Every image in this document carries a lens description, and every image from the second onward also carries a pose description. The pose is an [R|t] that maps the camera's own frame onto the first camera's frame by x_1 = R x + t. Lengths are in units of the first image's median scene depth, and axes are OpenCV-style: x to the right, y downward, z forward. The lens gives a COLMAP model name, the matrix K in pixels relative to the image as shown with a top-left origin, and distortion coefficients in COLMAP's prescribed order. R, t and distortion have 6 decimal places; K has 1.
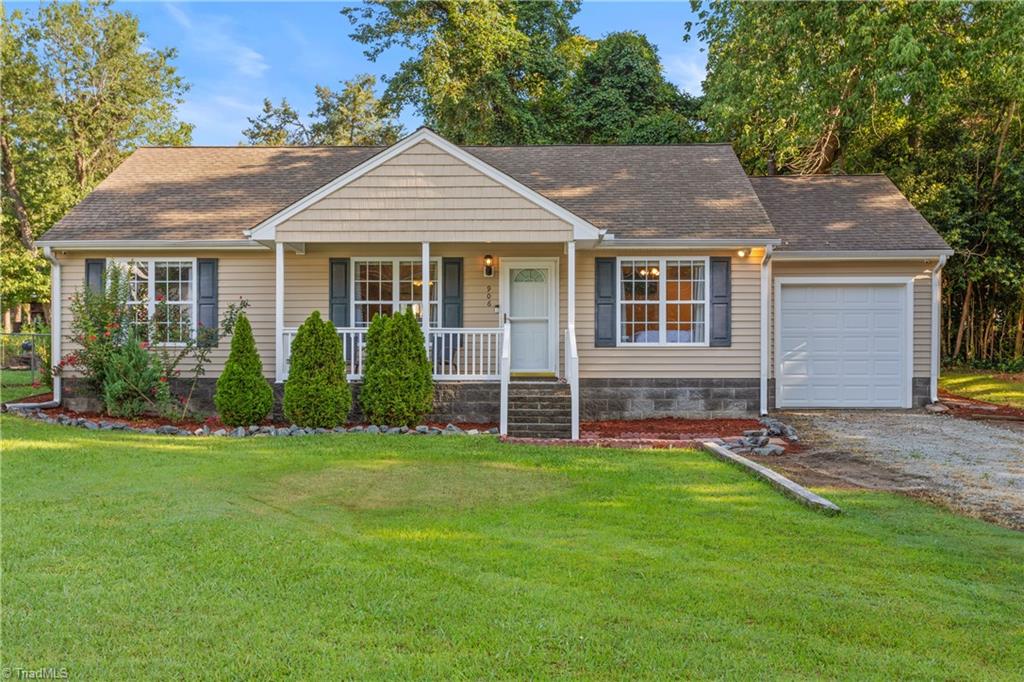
lens RADIAL K [[992.8, 0, 510.1], [0, 992.8, 368.7], [0, 0, 1]] dist [0.019985, -0.010442]
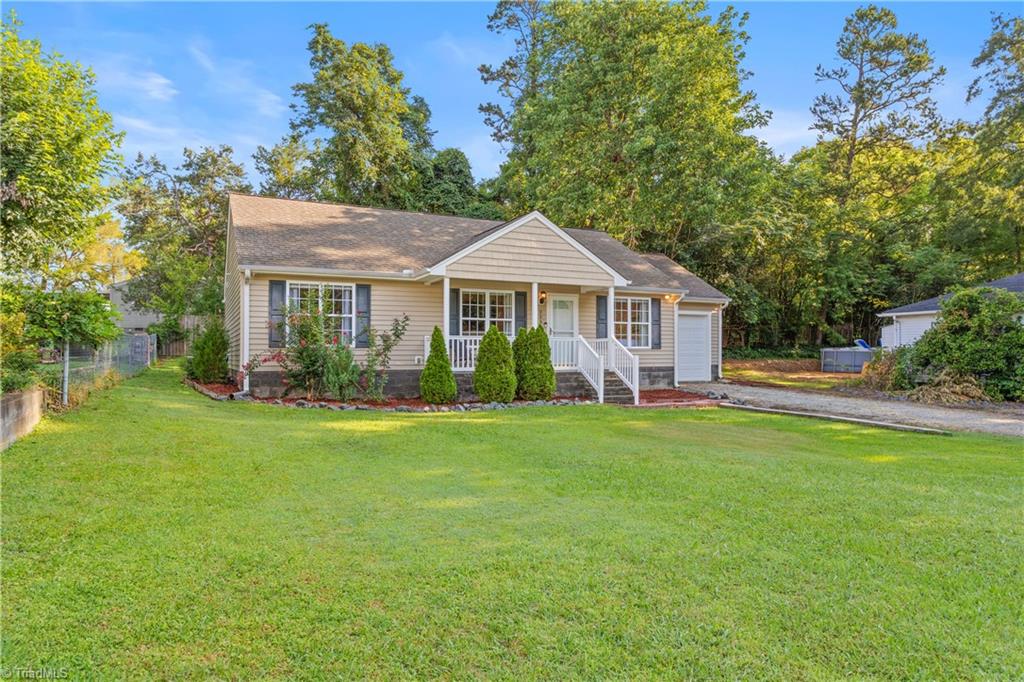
lens RADIAL K [[635.6, 0, 512.0], [0, 635.6, 341.0], [0, 0, 1]] dist [-0.006073, -0.001626]
pose [[0.884313, 0.008717, 0.466813, -0.541385], [0.001847, 0.999753, -0.022167, -0.011676], [-0.466891, 0.020465, 0.884078, 0.119473]]
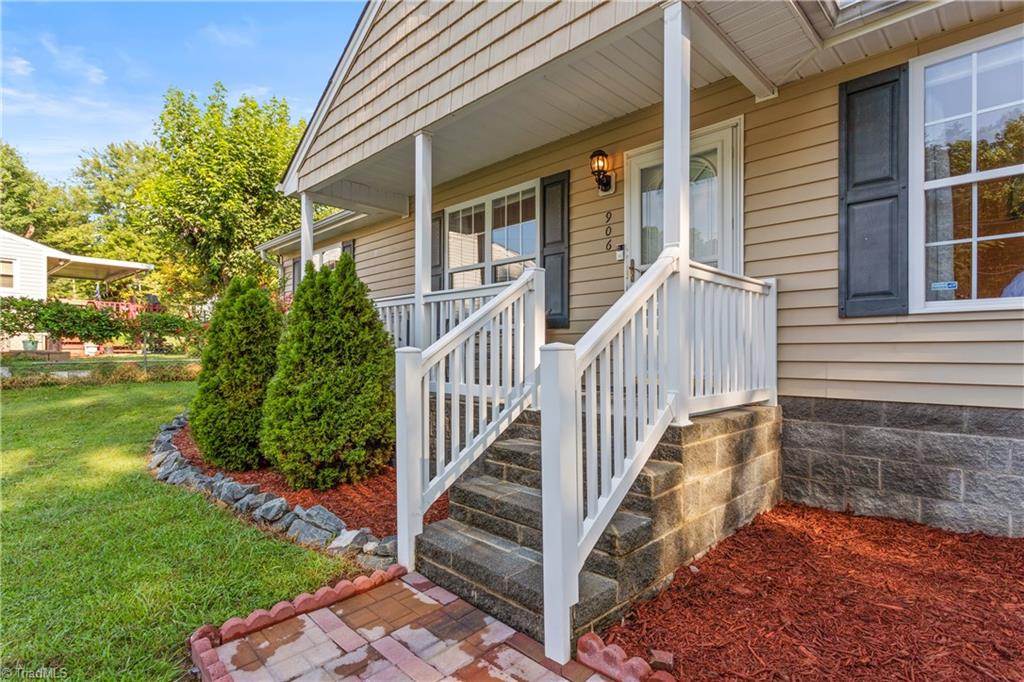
lens RADIAL K [[514.7, 0, 511.1], [0, 514.7, 351.2], [0, 0, 1]] dist [-0.001611, 0.000483]
pose [[0.727939, -0.001515, -0.685640, 0.129324], [0.001648, 0.999999, -0.000460, -0.009092], [0.685640, -0.000795, 0.727940, 0.767837]]
